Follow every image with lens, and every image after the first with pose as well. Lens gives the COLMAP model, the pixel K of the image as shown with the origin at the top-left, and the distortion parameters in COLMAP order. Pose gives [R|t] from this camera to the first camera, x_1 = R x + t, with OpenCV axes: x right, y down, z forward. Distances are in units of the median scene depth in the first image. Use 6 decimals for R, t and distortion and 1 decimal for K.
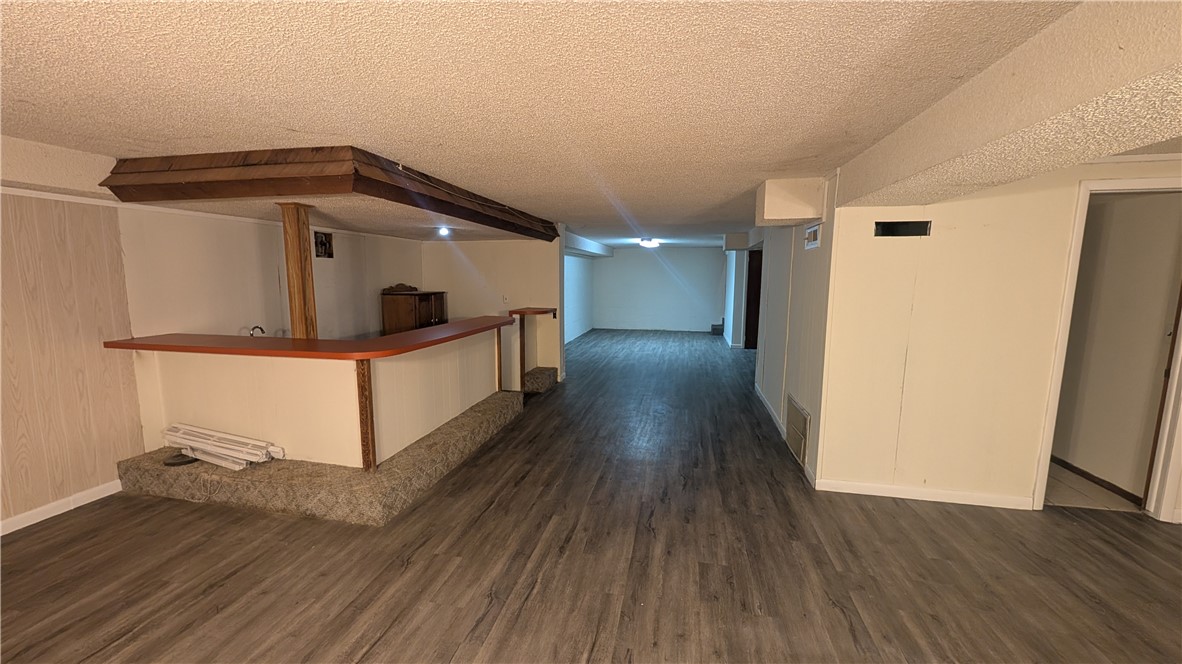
lens RADIAL K [[443.9, 0, 589.6], [0, 443.9, 332.1], [0, 0, 1]] dist [-0.001872, -0.000109]
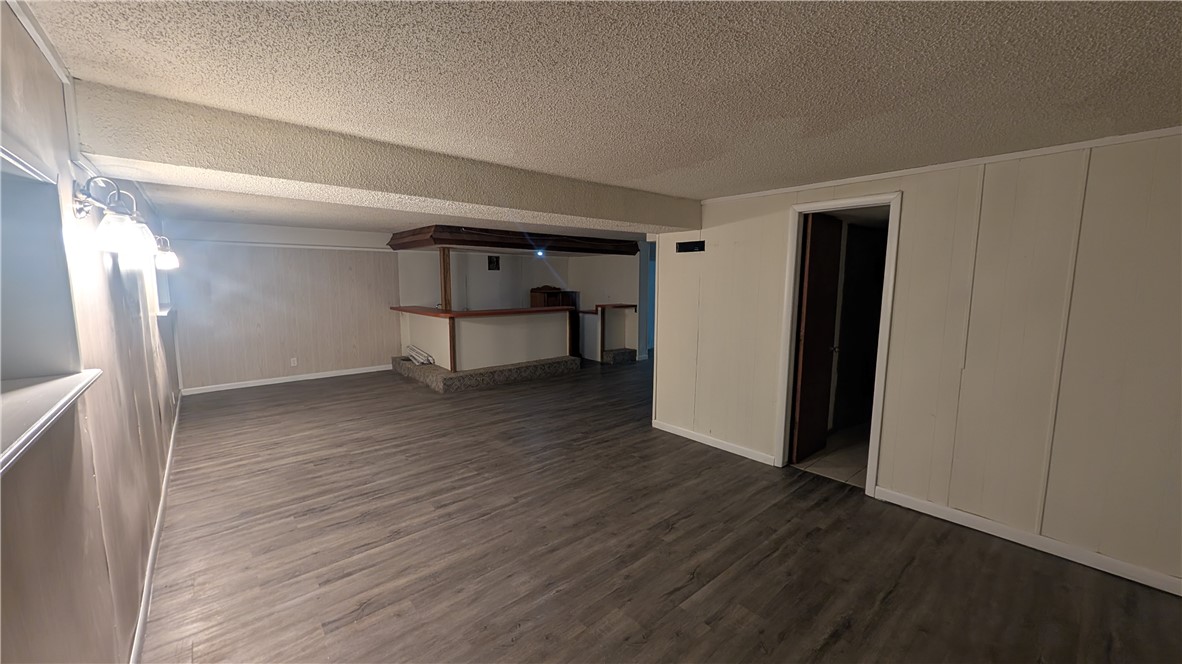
lens RADIAL K [[443.9, 0, 591.8], [0, 443.9, 333.9], [0, 0, 1]] dist [-0.001872, -0.000109]
pose [[0.803588, 0.070743, -0.590967, 1.223438], [-0.076158, 0.996971, 0.015786, 0.045717], [0.590294, 0.032321, 0.806541, -0.309218]]
